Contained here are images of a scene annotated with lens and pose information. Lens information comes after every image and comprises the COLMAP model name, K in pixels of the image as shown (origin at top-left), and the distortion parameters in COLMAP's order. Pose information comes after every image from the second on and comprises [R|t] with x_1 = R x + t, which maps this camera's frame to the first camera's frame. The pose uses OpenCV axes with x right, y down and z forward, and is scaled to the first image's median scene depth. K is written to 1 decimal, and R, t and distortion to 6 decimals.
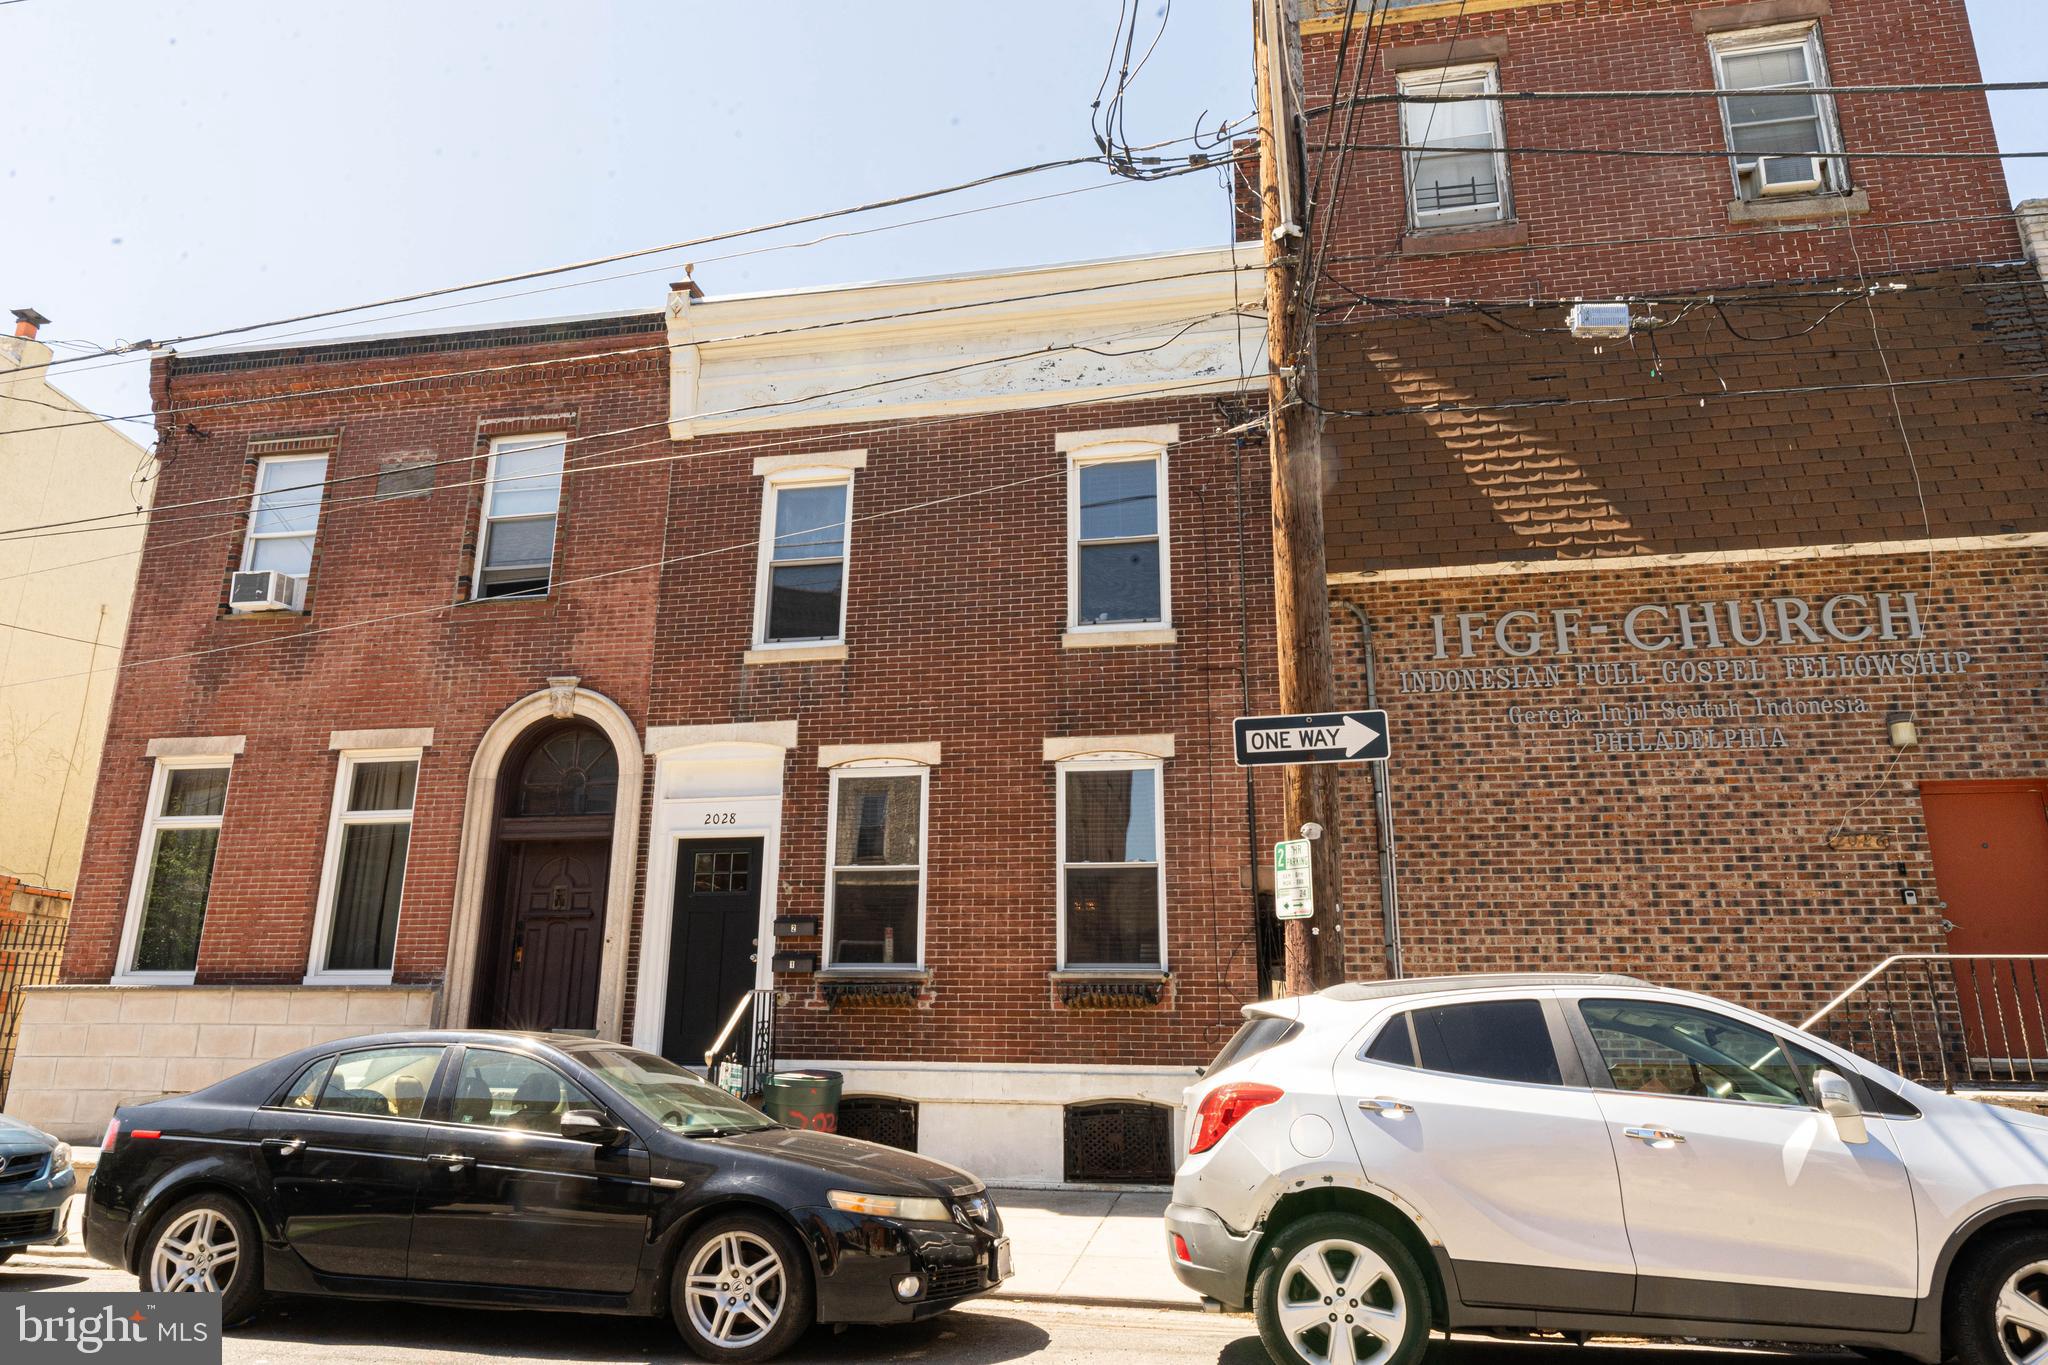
lens RADIAL K [[1325.6, 0, 1021.7], [0, 1325.6, 679.3], [0, 0, 1]] dist [-0.001035, 0.003008]
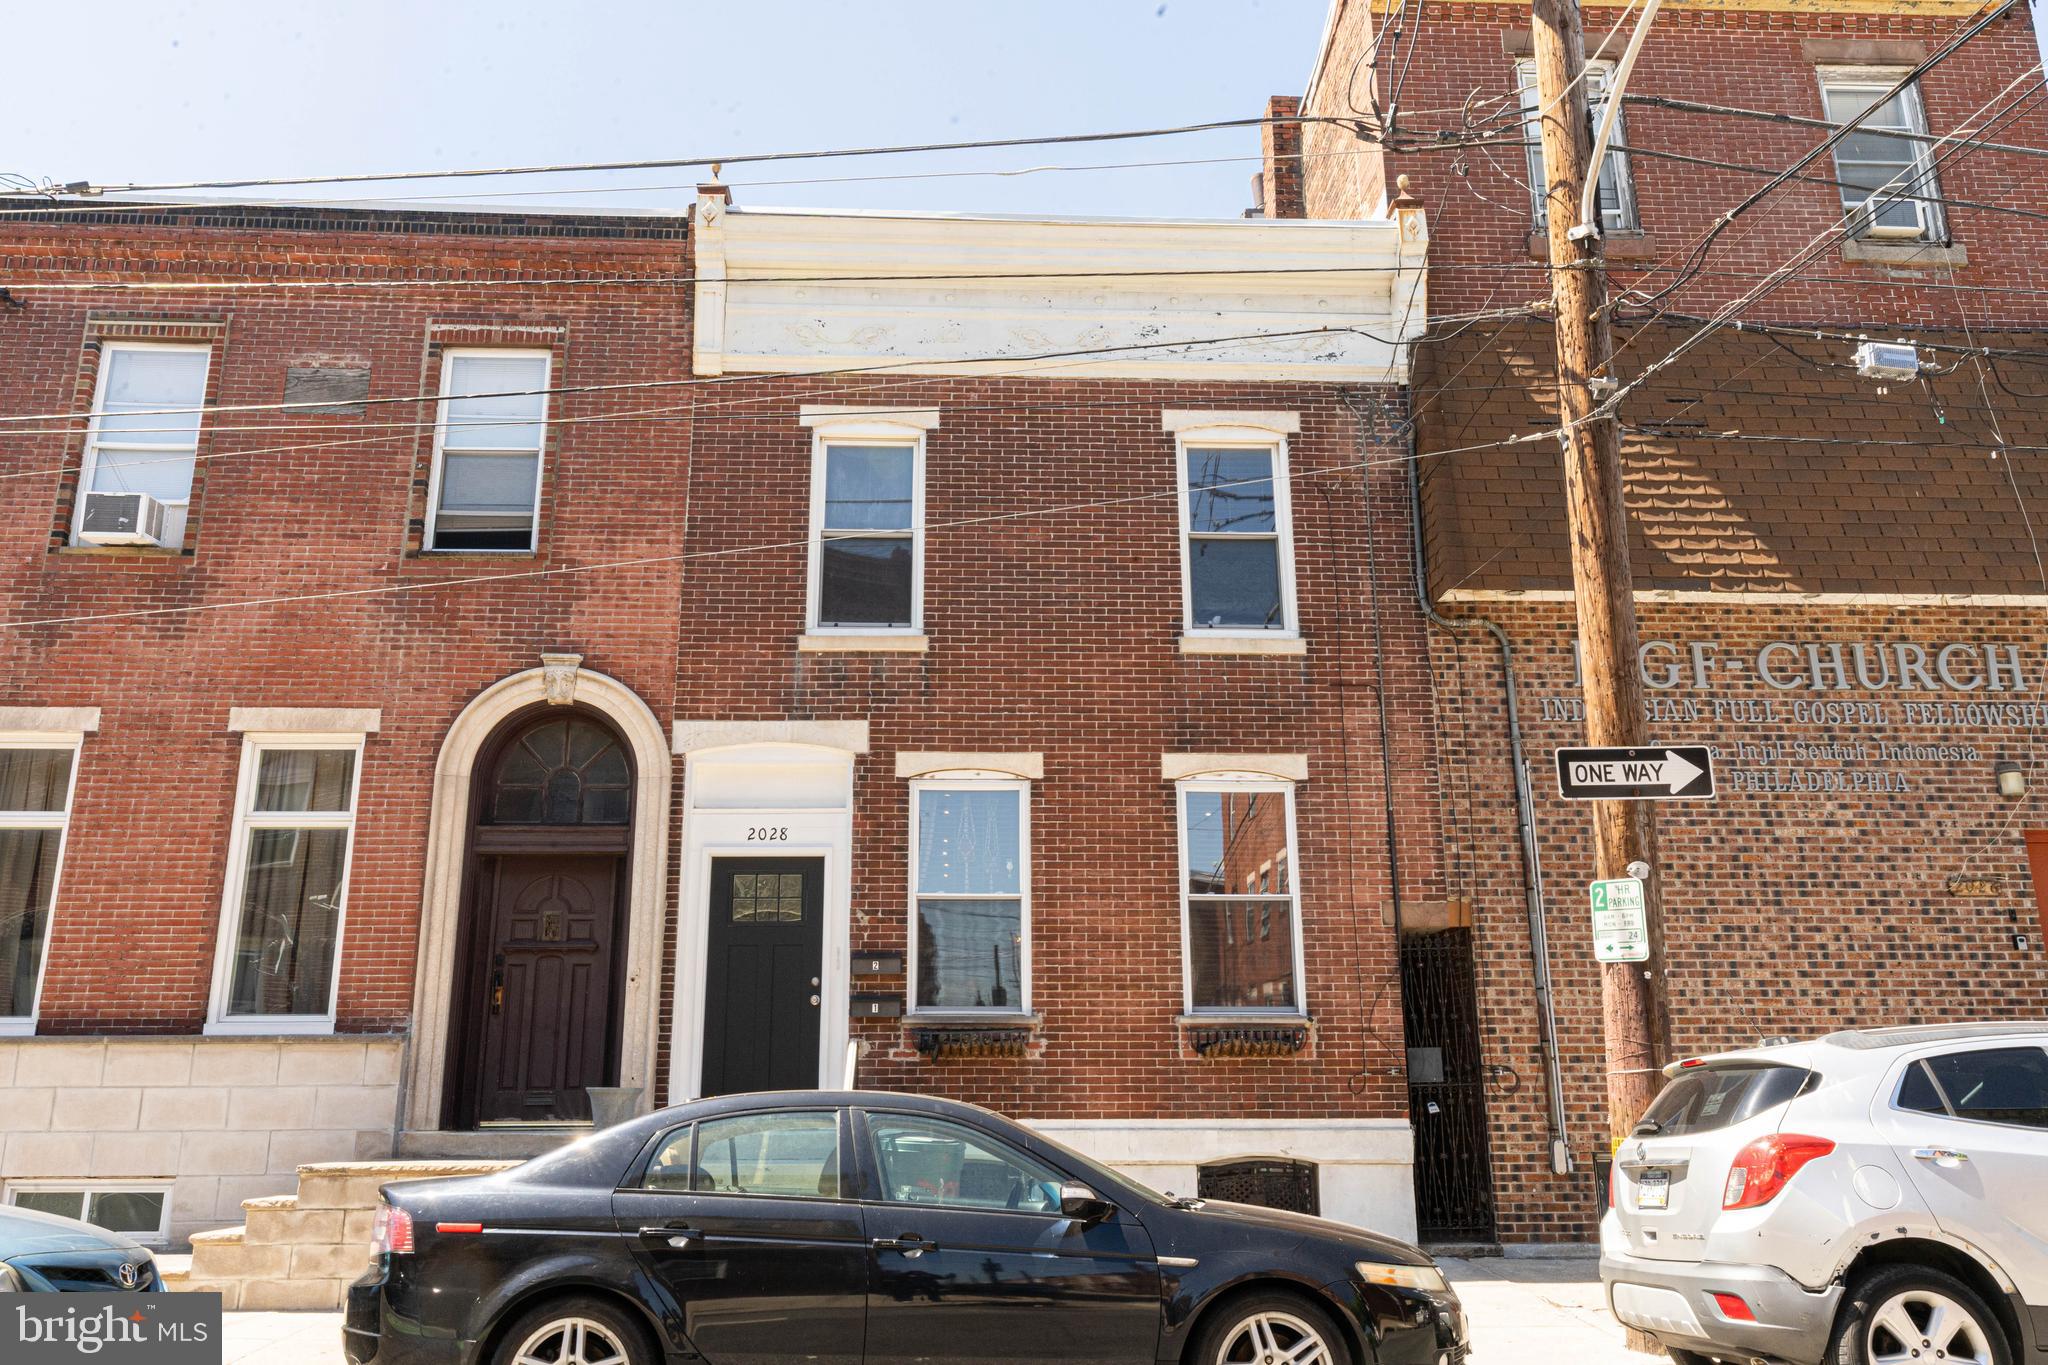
lens RADIAL K [[1538.4, 0, 1023.5], [0, 1538.4, 681.6], [0, 0, 1]] dist [0.004329, 0.000975]
pose [[0.971168, 0.048787, 0.233352, -0.323757], [-0.050255, 0.998736, 0.000344, 0.000615], [-0.233040, -0.012061, 0.972392, 0.019110]]
